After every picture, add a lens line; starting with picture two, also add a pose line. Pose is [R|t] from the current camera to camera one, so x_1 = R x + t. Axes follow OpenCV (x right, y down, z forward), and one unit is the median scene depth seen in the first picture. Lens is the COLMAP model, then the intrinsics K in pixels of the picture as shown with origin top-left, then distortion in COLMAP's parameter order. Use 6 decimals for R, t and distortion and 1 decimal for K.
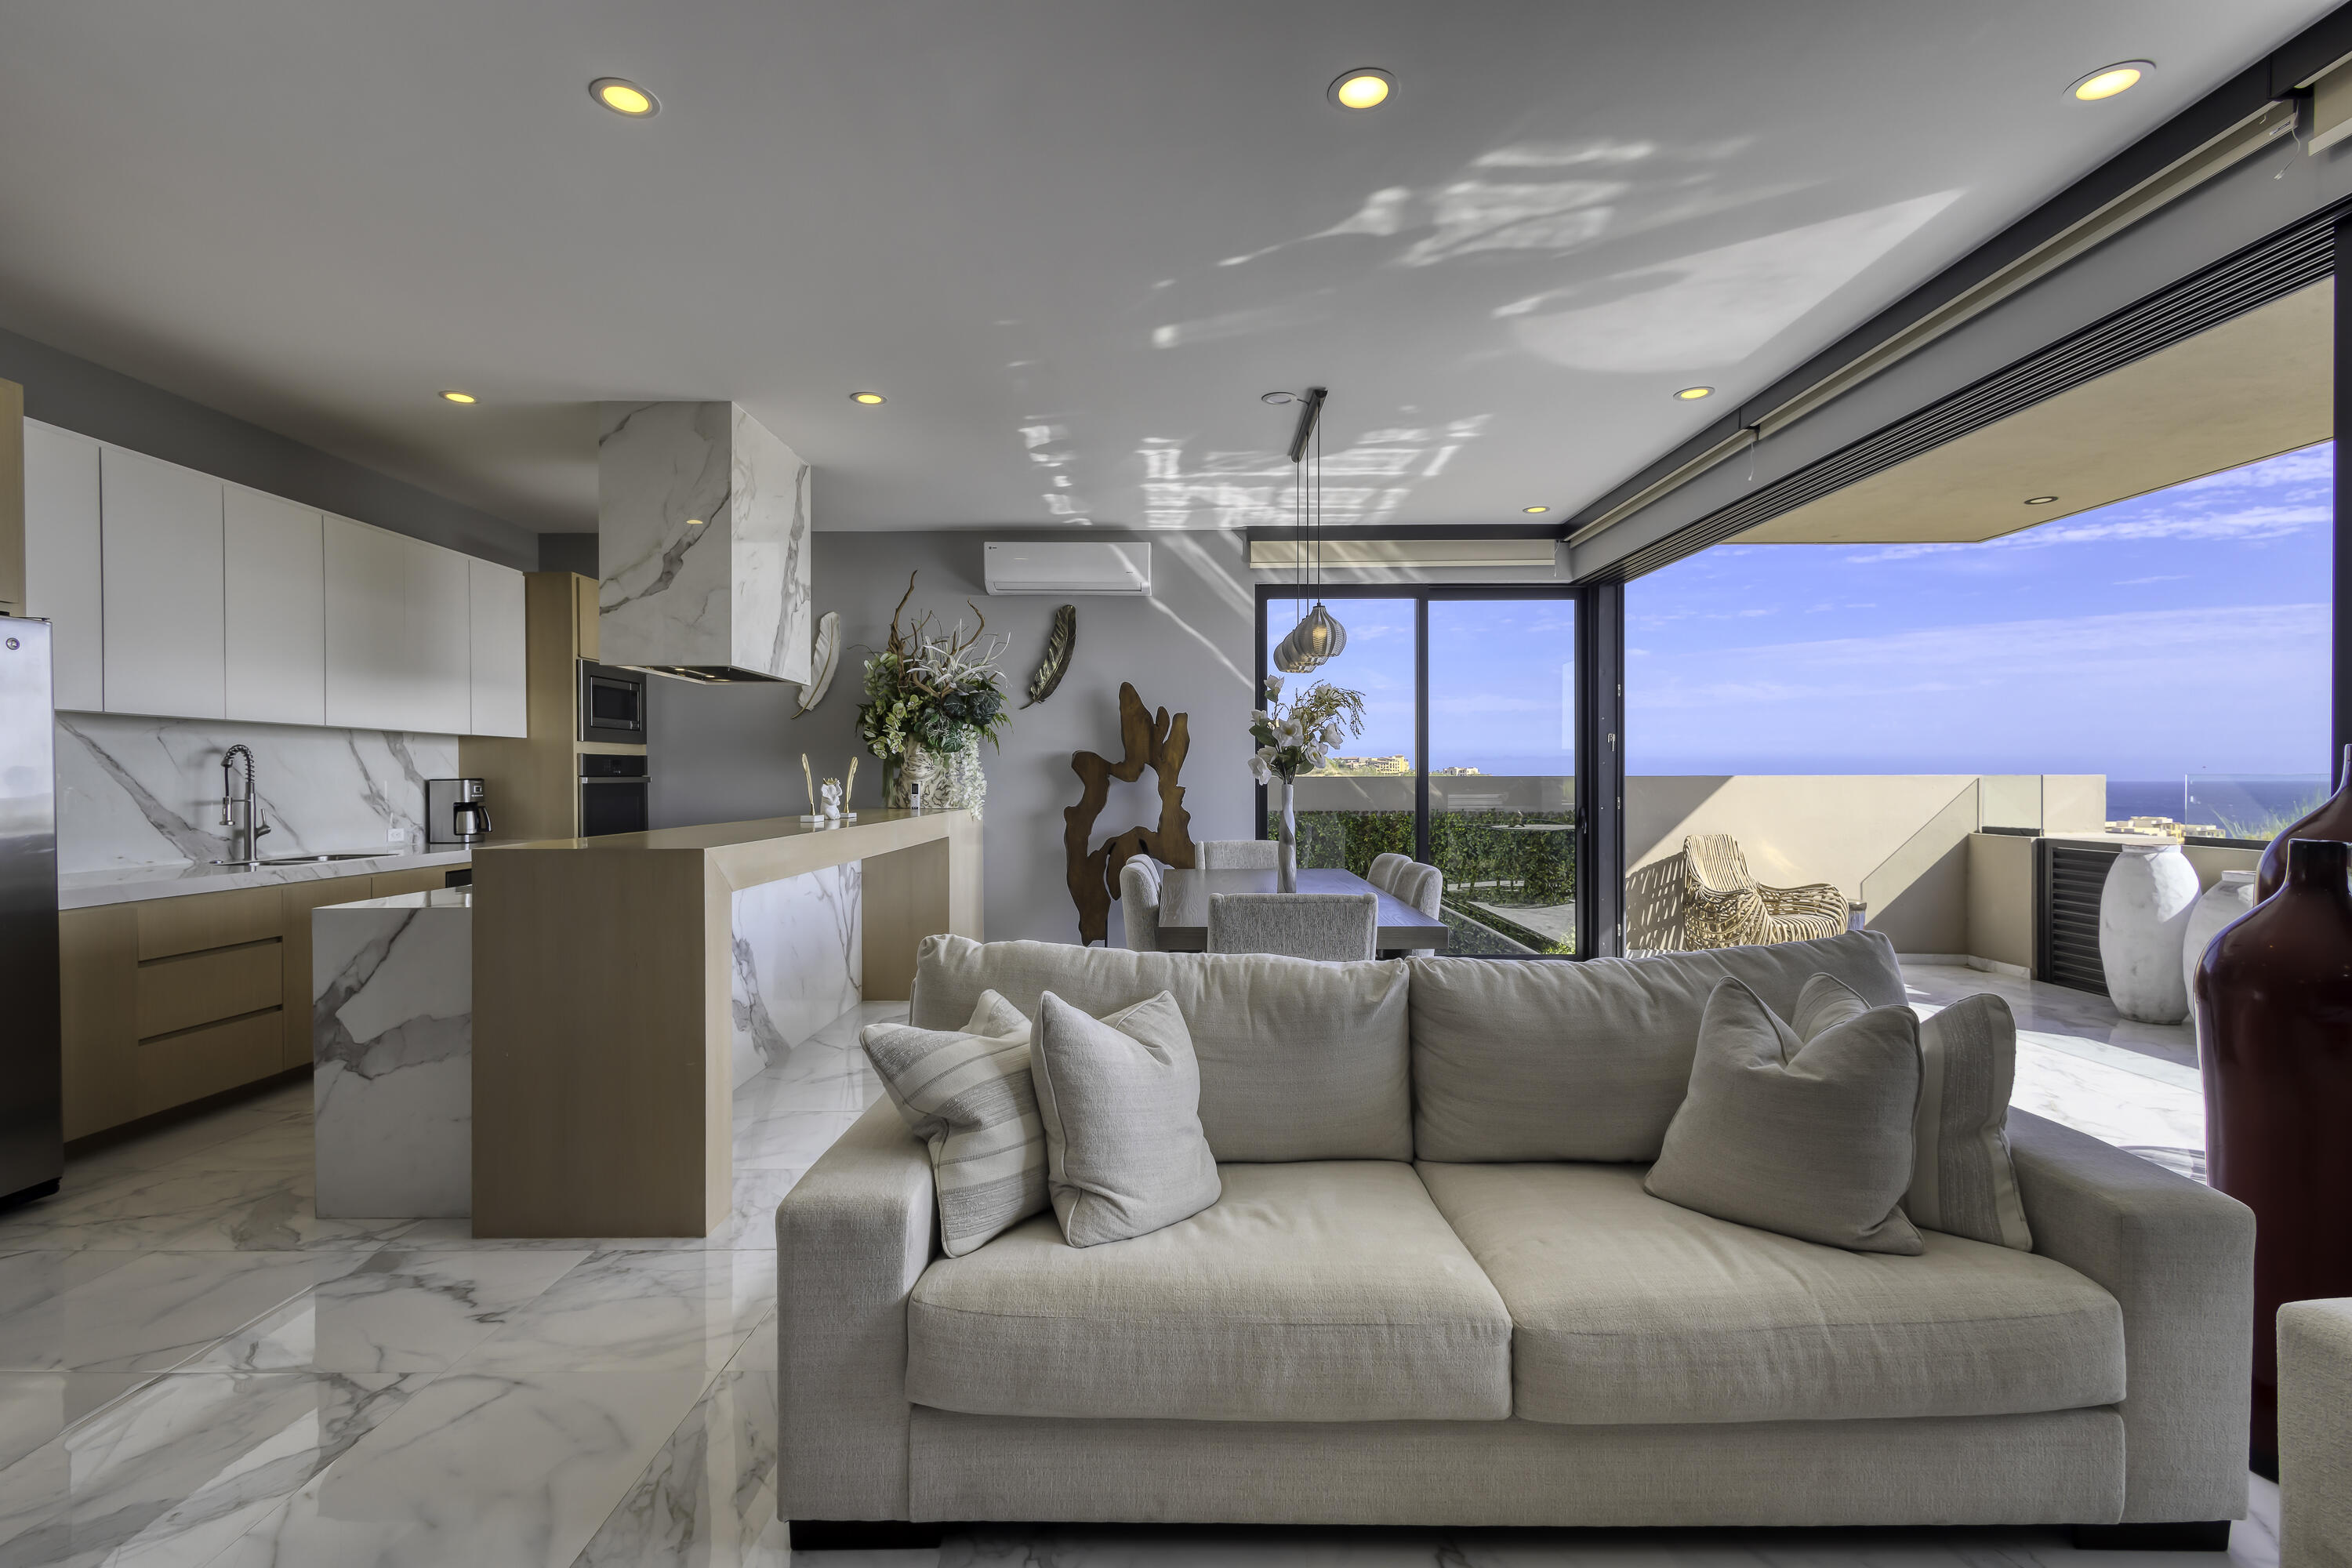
lens RADIAL K [[1067.6, 0, 1176.0], [0, 1067.6, 784.0], [0, 0, 1]] dist [0.003575, -0.000041]
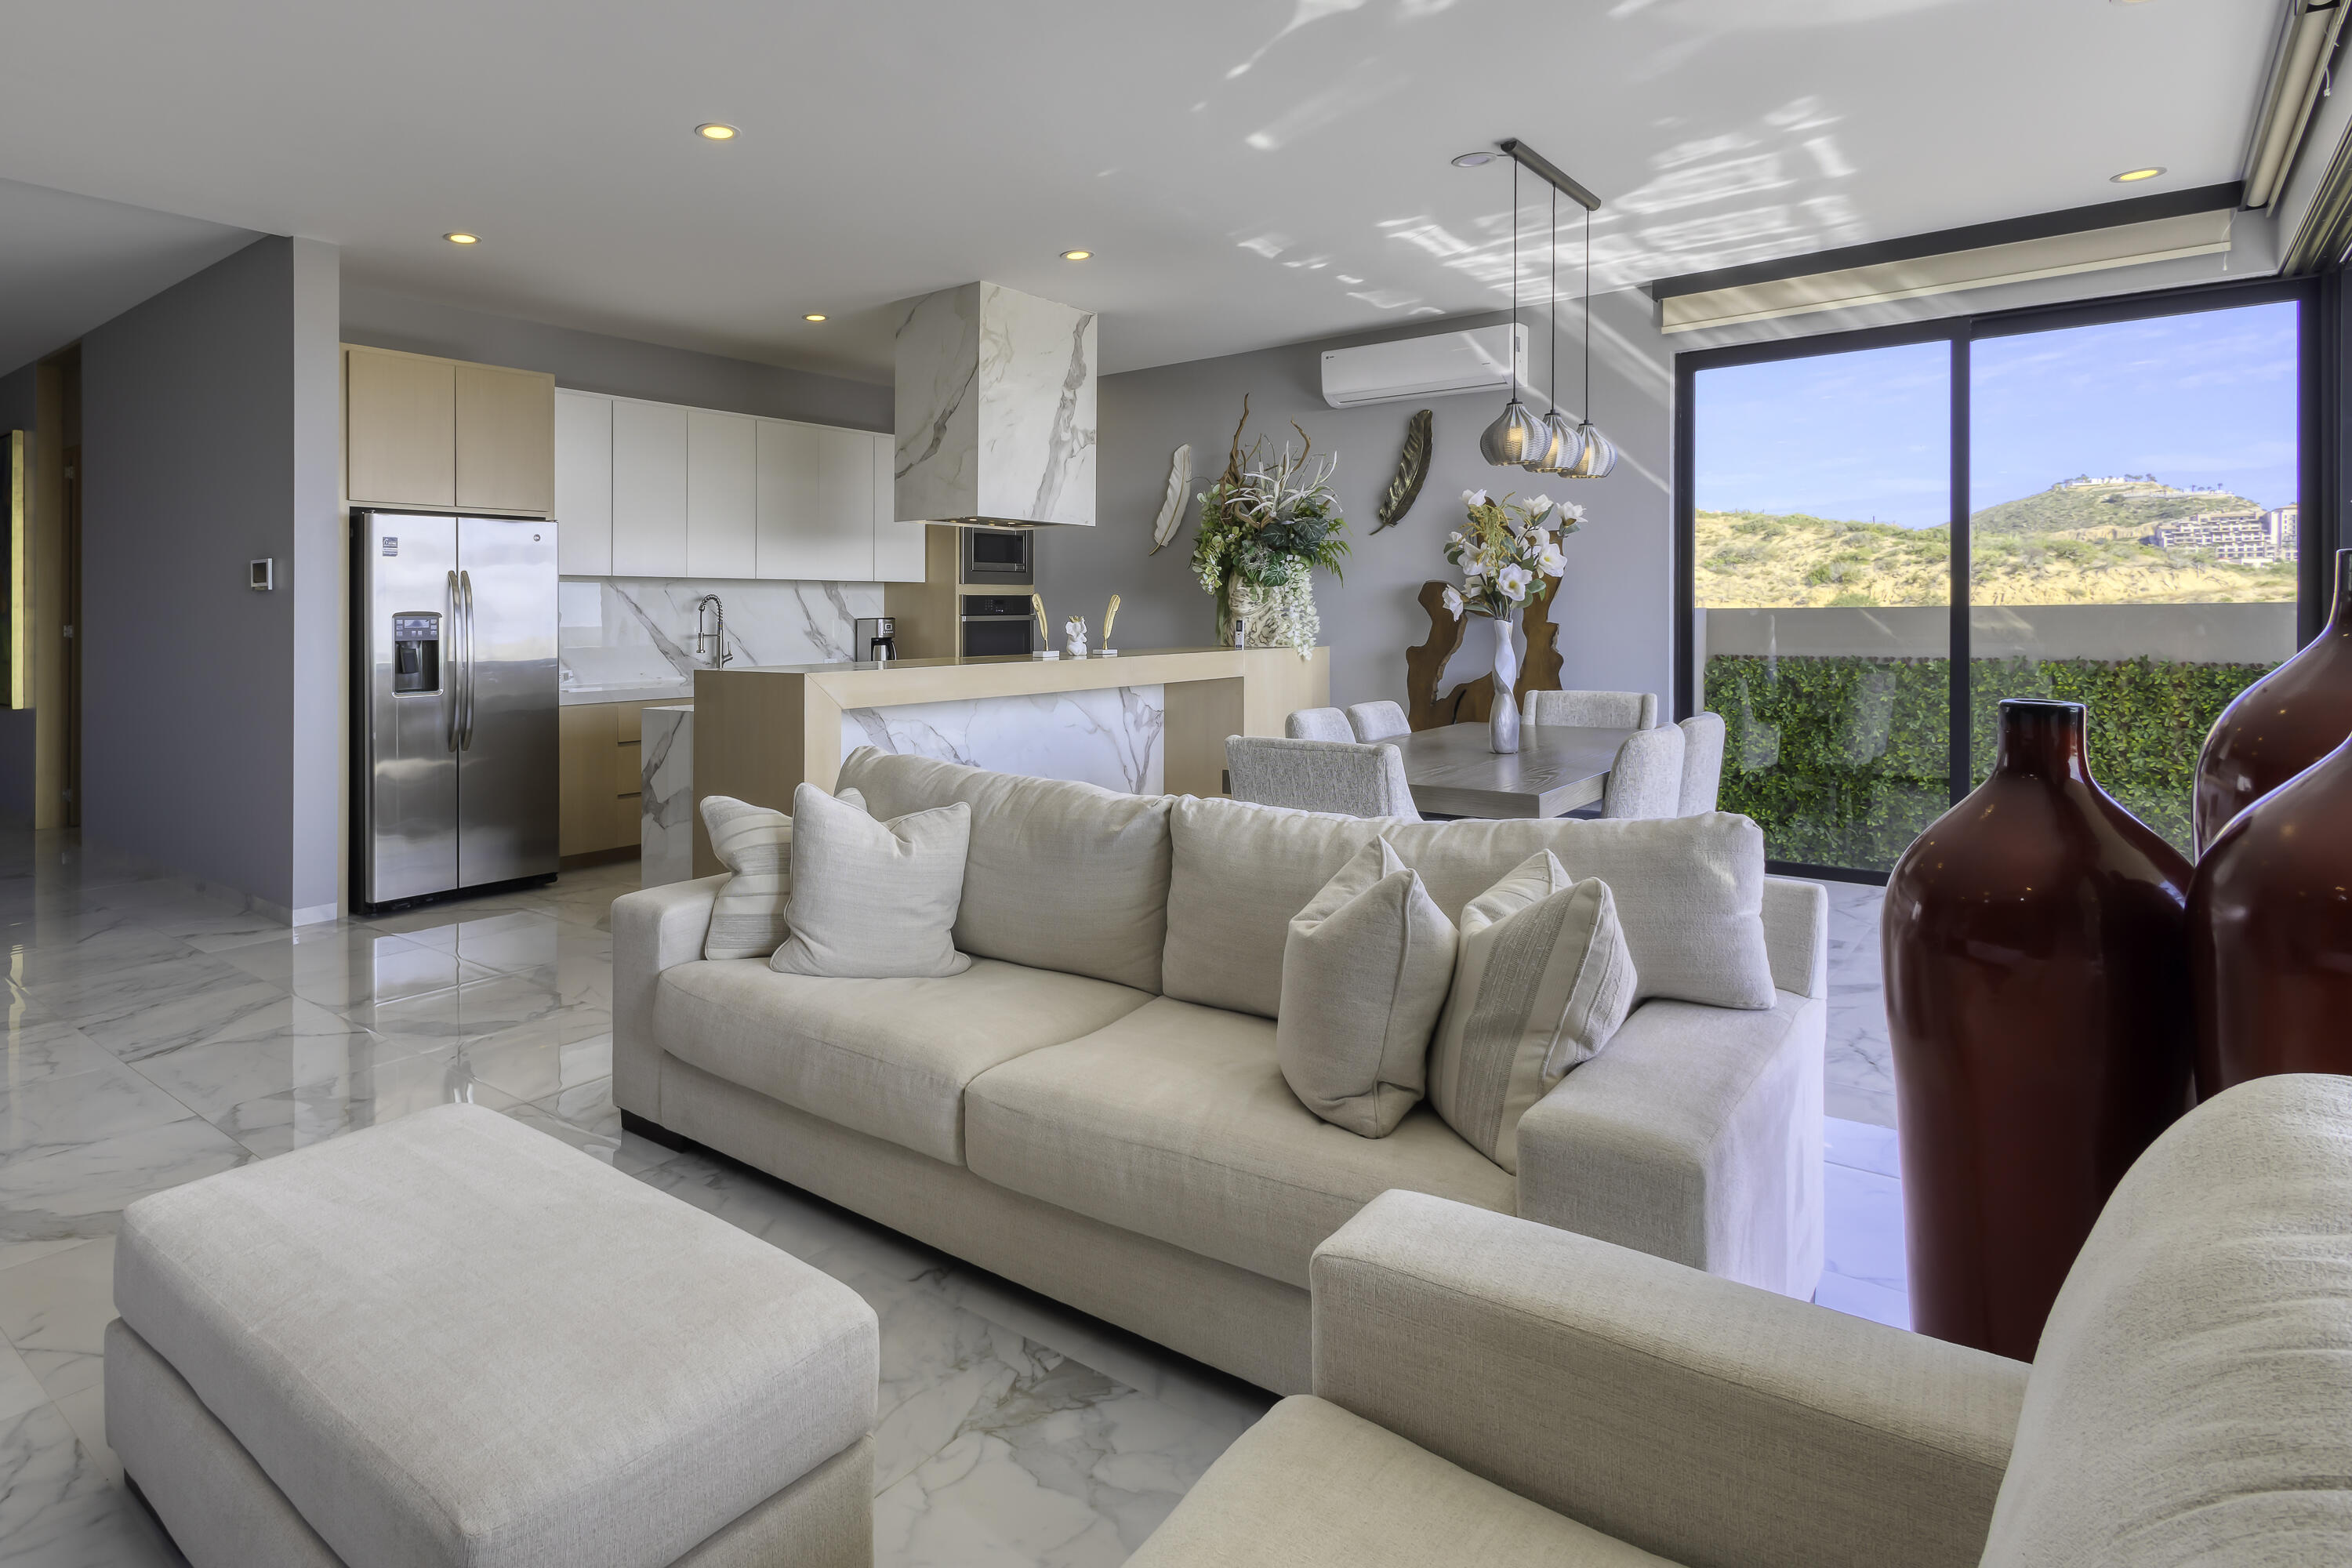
lens RADIAL K [[1290.1, 0, 974.2], [0, 1290.1, 616.8], [0, 0, 1]] dist [0.002738, 0.000016]
pose [[0.749637, -0.006470, -0.661818, 0.353016], [0.005195, 0.999979, -0.003892, -0.000223], [0.661829, -0.000521, 0.749654, -0.013082]]
